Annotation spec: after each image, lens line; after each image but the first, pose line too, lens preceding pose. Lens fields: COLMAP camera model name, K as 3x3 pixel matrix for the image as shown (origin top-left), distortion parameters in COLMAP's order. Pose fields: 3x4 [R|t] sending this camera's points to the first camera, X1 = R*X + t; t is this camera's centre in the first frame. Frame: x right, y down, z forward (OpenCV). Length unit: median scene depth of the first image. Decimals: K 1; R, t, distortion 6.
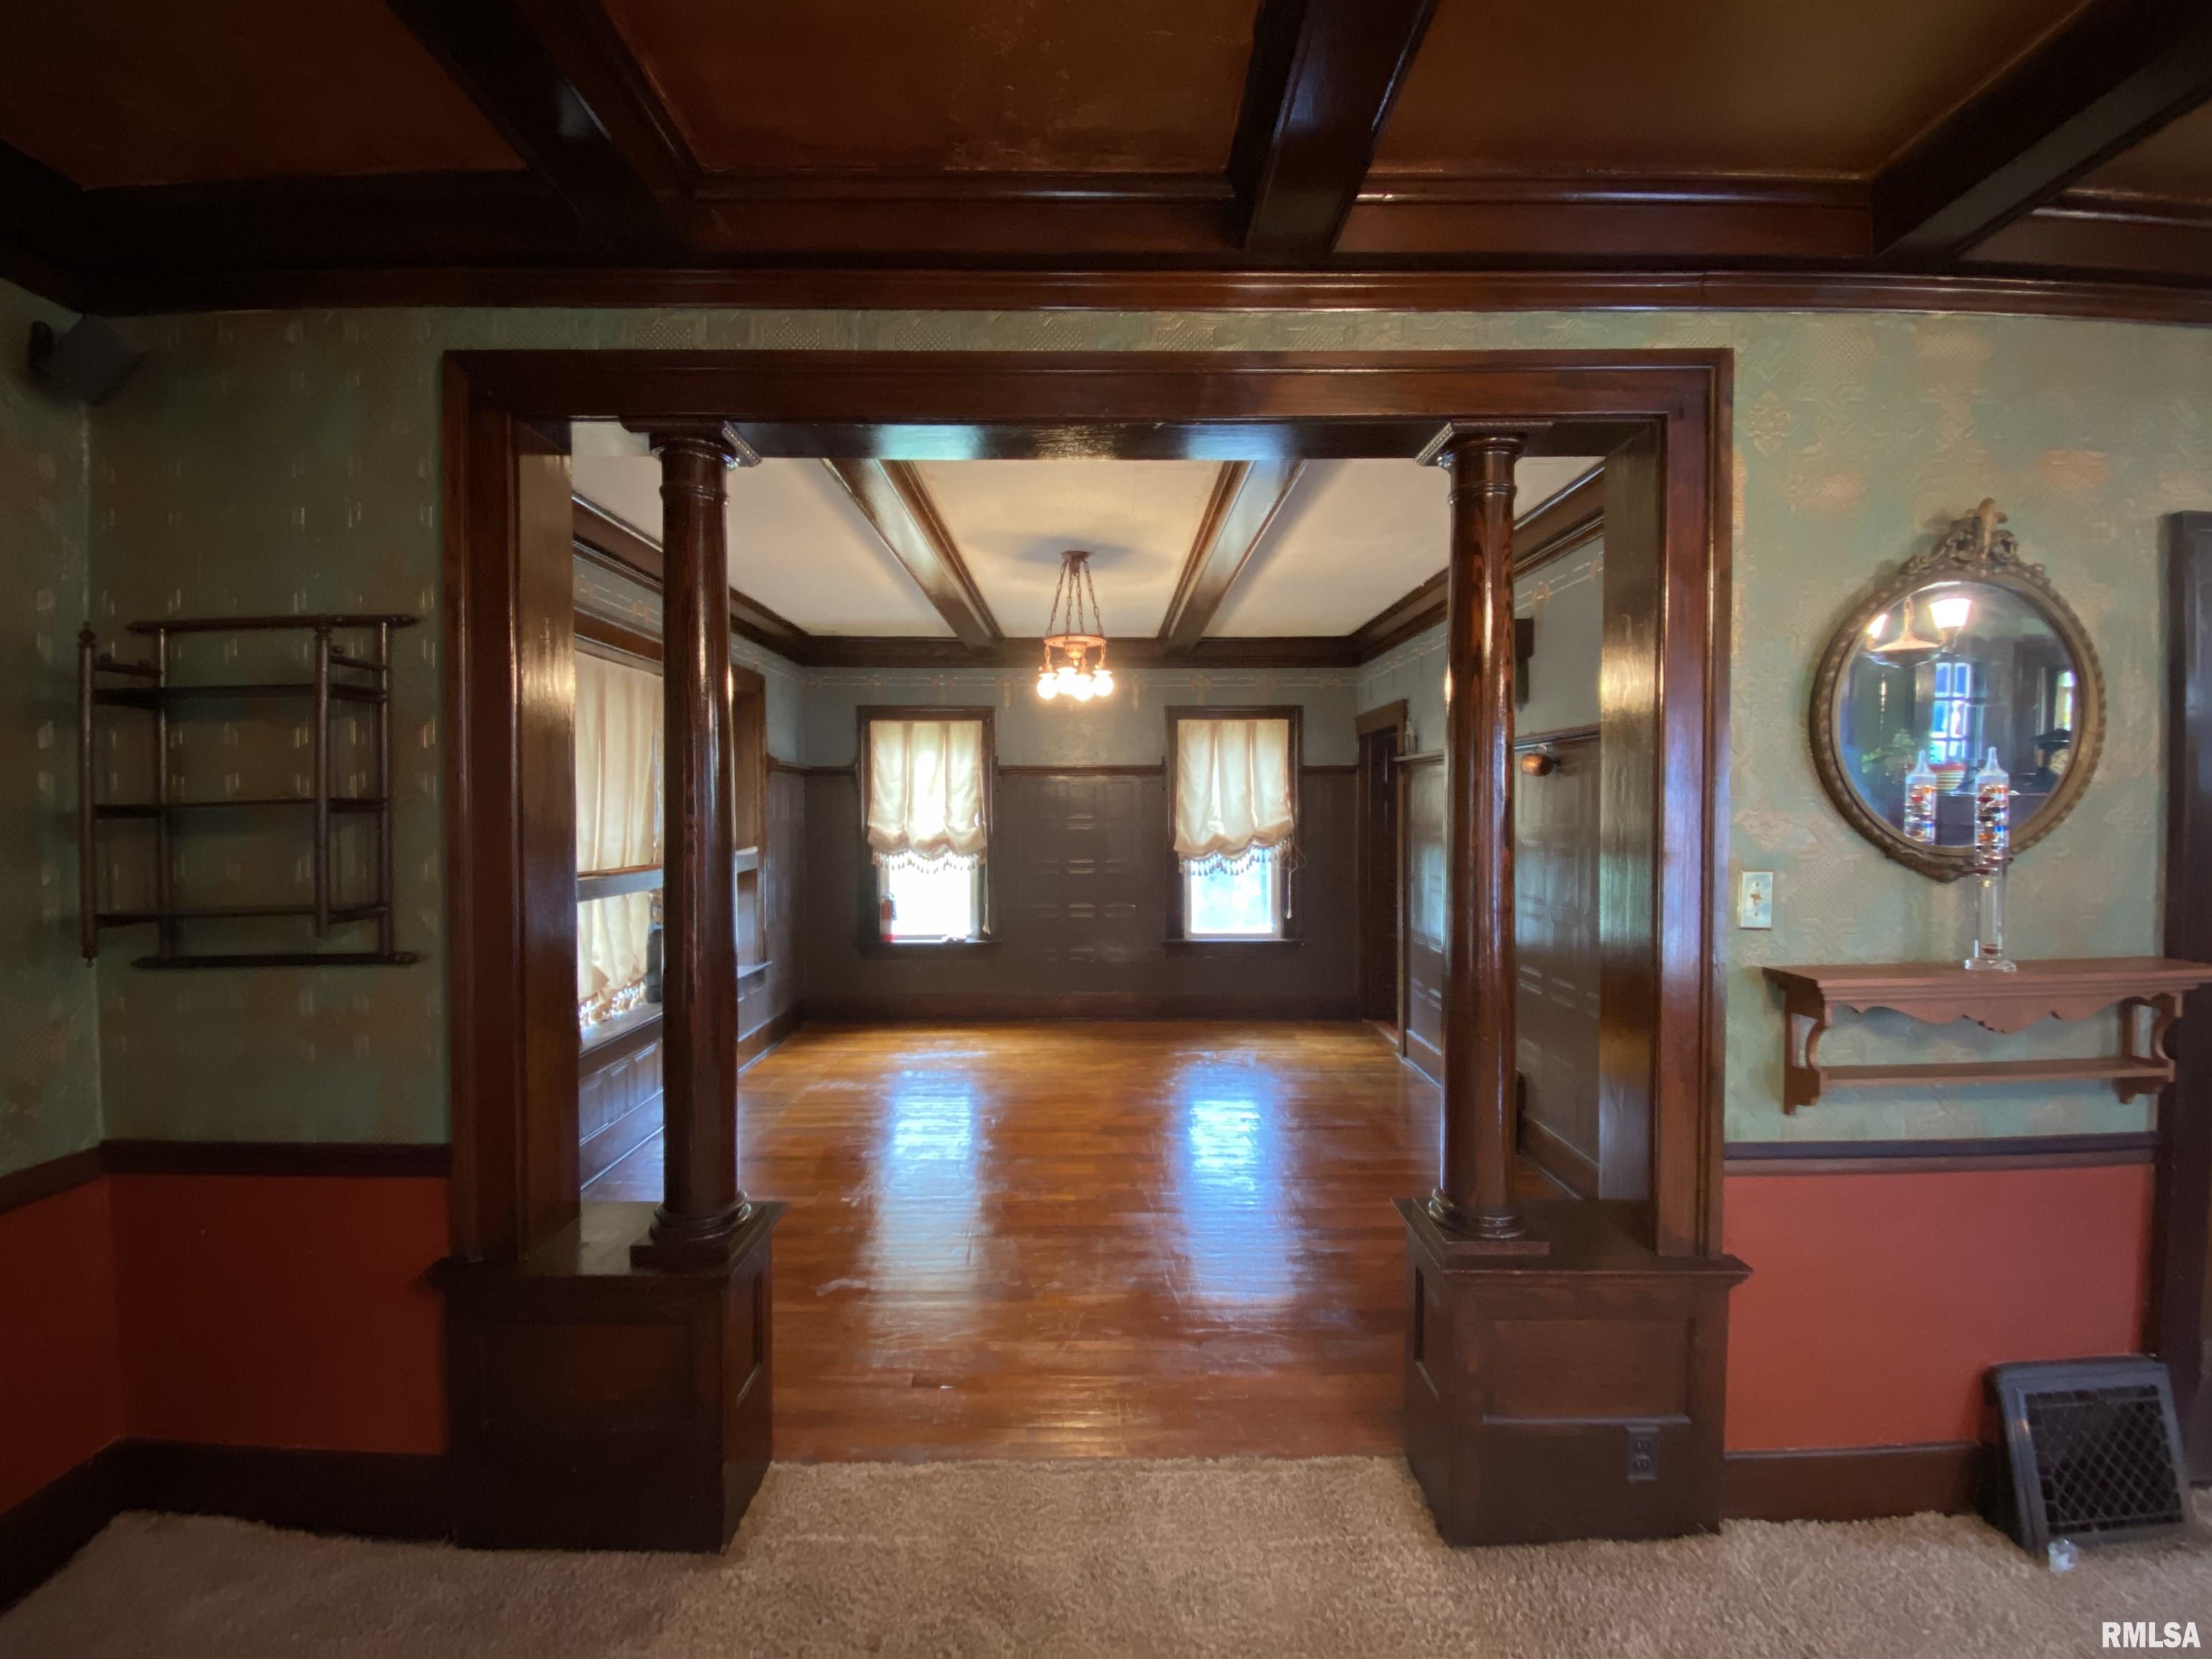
lens RADIAL K [[890.3, 0, 1101.5], [0, 890.3, 829.2], [0, 0, 1]] dist [-0.018345, -0.002872]
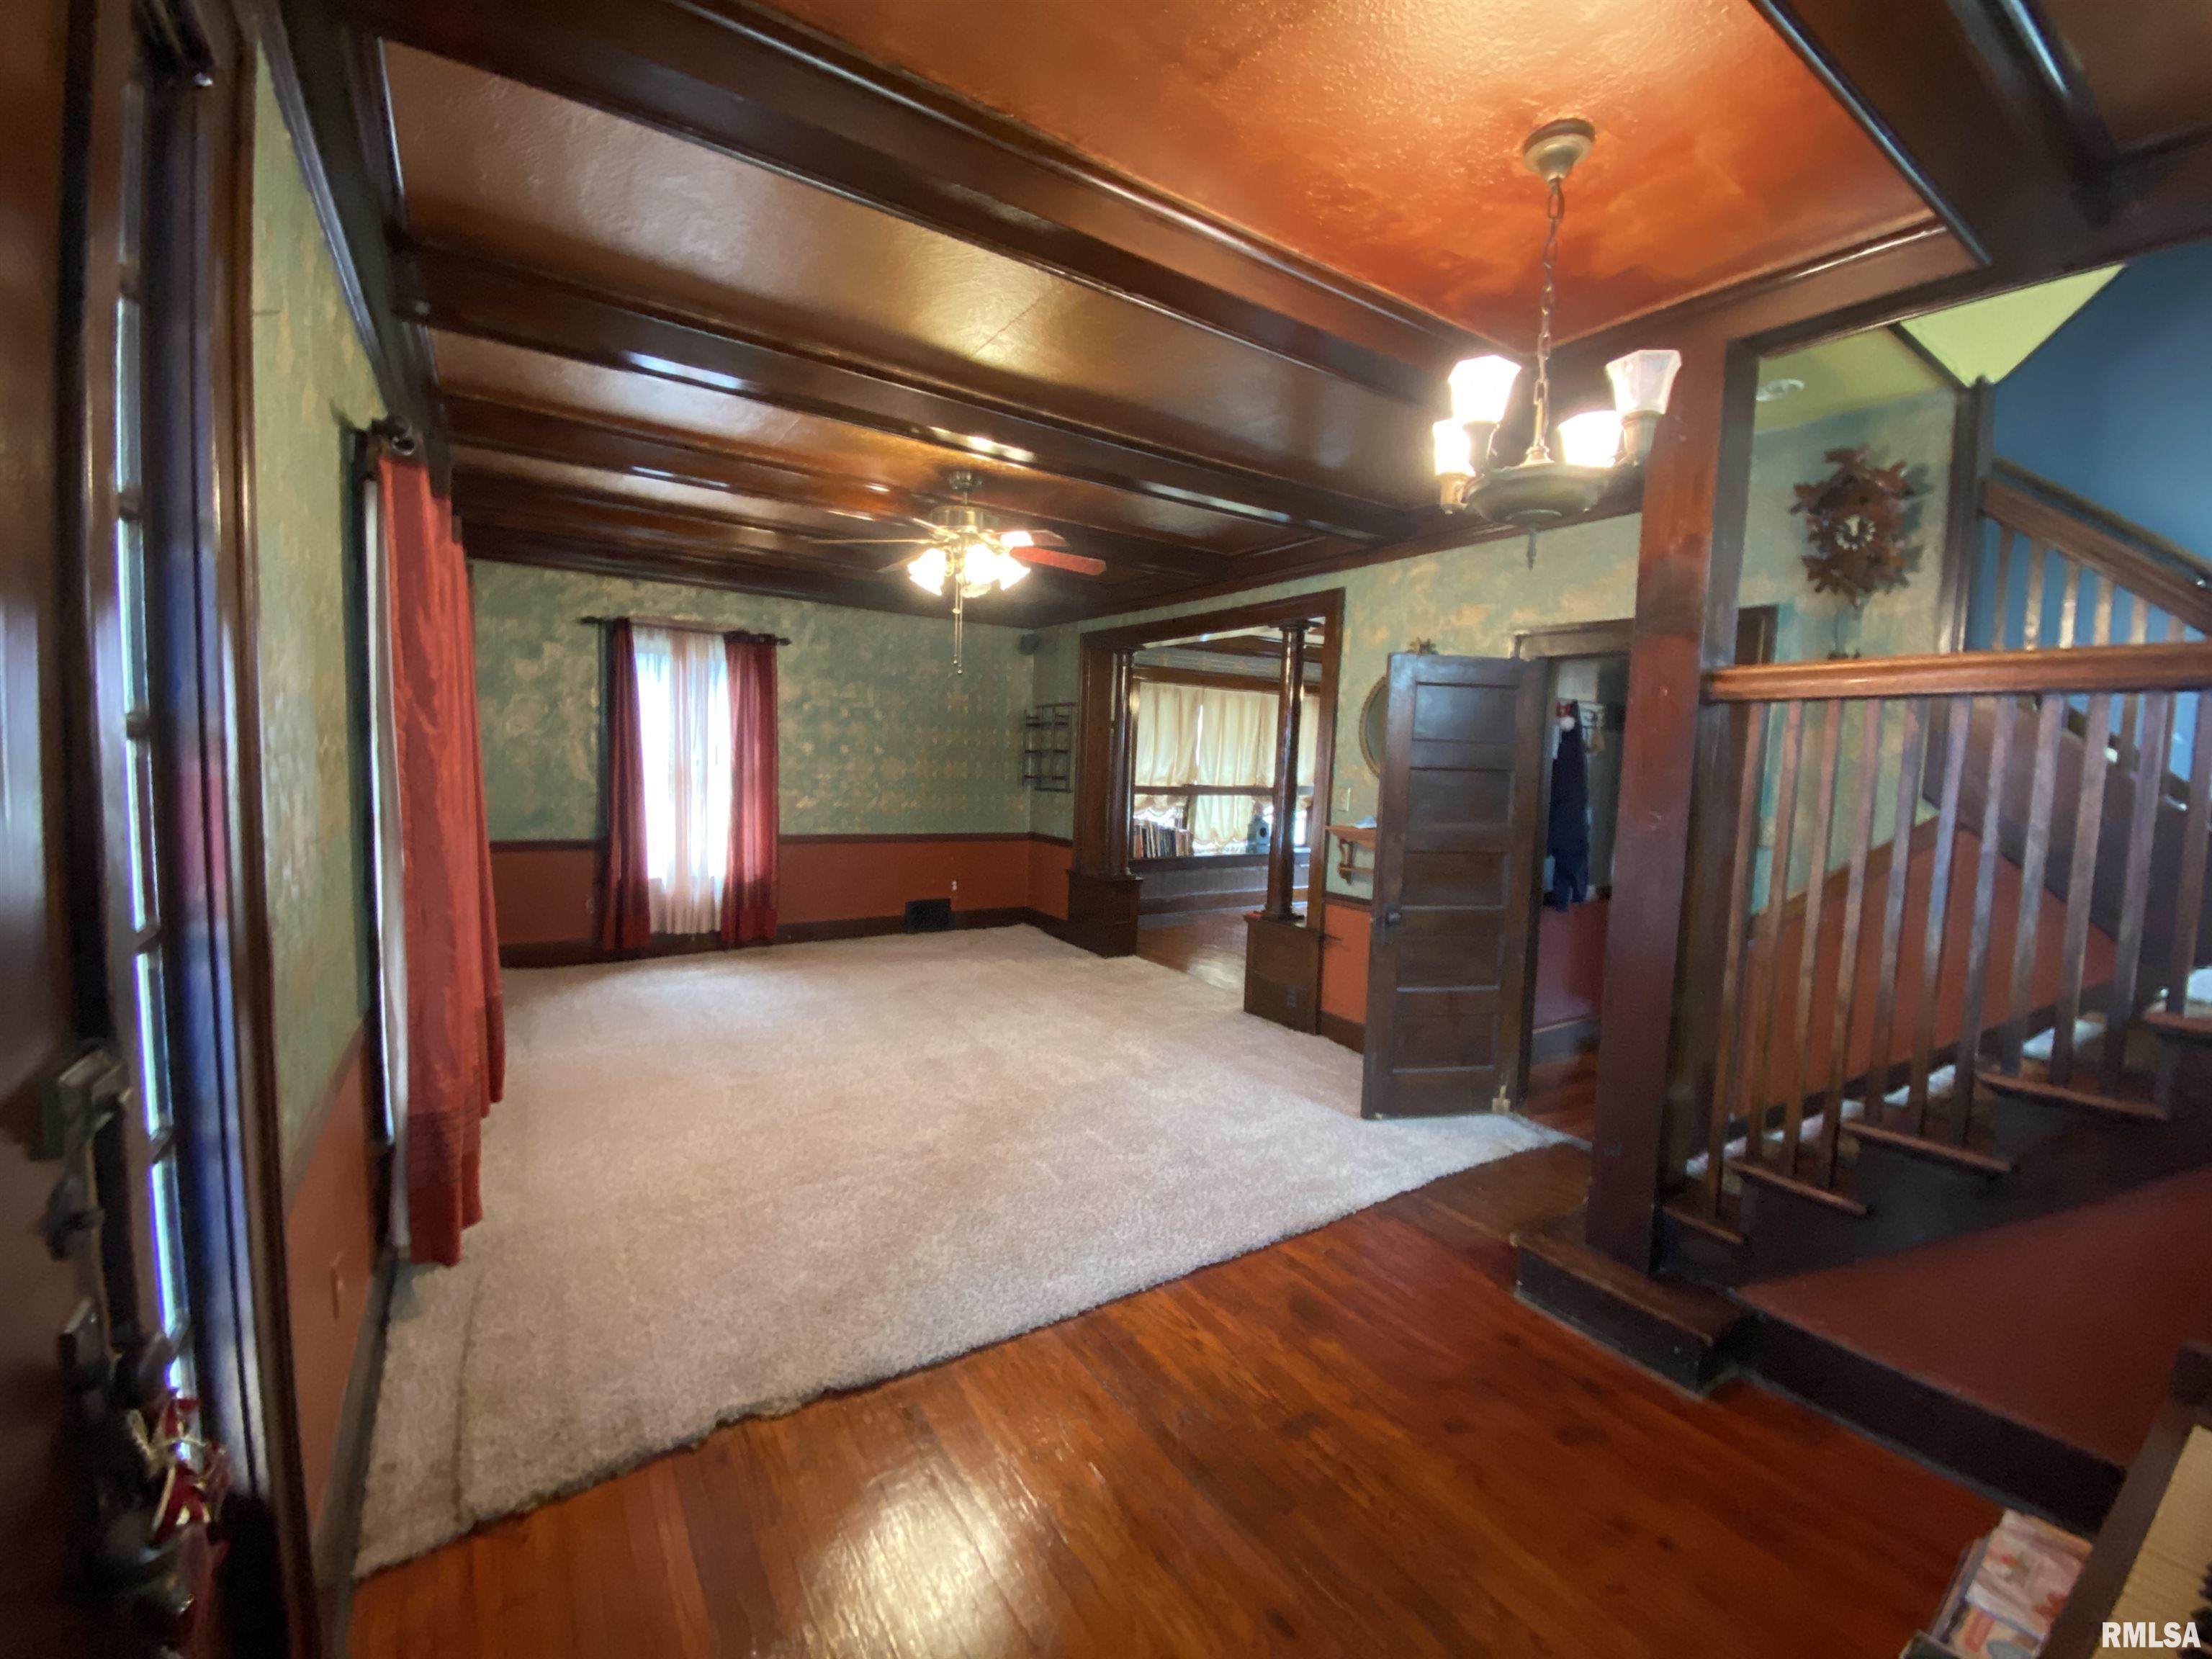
lens RADIAL K [[874.3, 0, 1091.7], [0, 874.3, 826.9], [0, 0, 1]] dist [-0.000998, -0.000867]
pose [[0.543362, 0.092197, -0.834421, 2.442832], [-0.055938, 0.995718, 0.073593, 0.015231], [0.837633, 0.006688, 0.546192, -1.004986]]
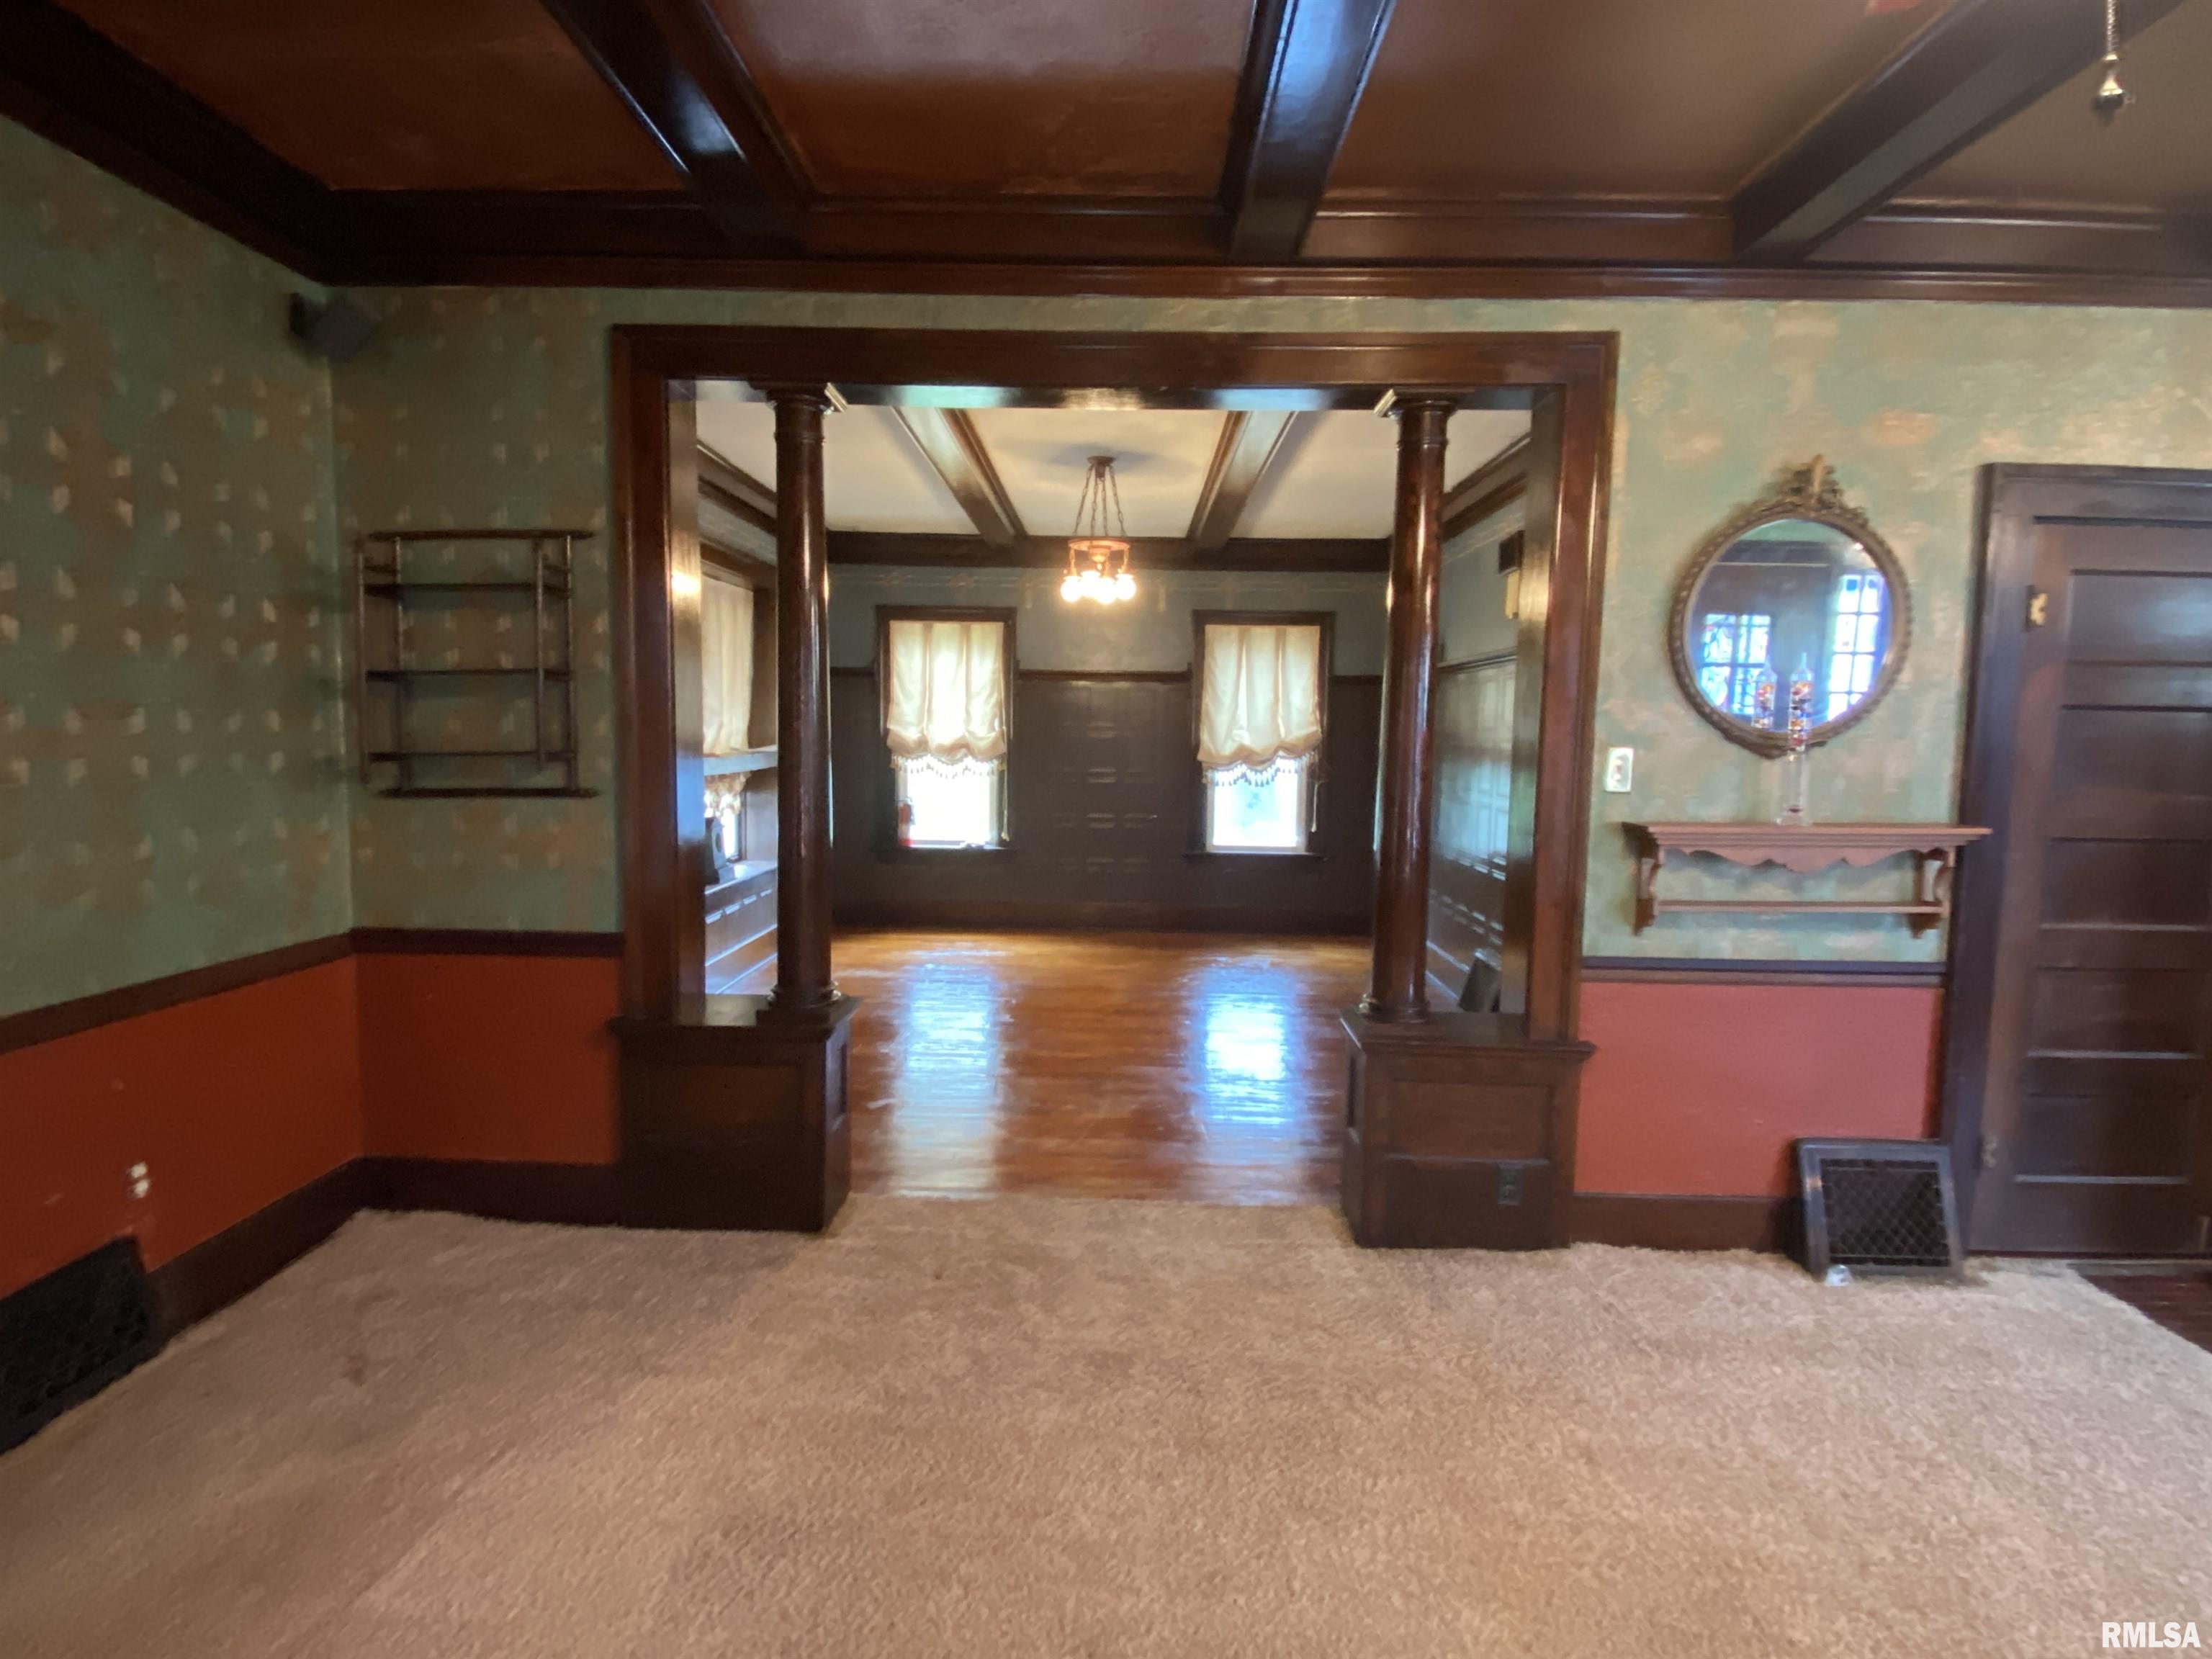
lens RADIAL K [[1047.3, 0, 1102.4], [0, 1047.3, 819.6], [0, 0, 1]] dist [0.004772, -0.006192]
pose [[0.999427, 0.021278, -0.026310, 0.030267], [-0.019611, 0.997881, 0.062047, 0.072385], [0.027575, -0.061496, 0.997726, -0.554270]]
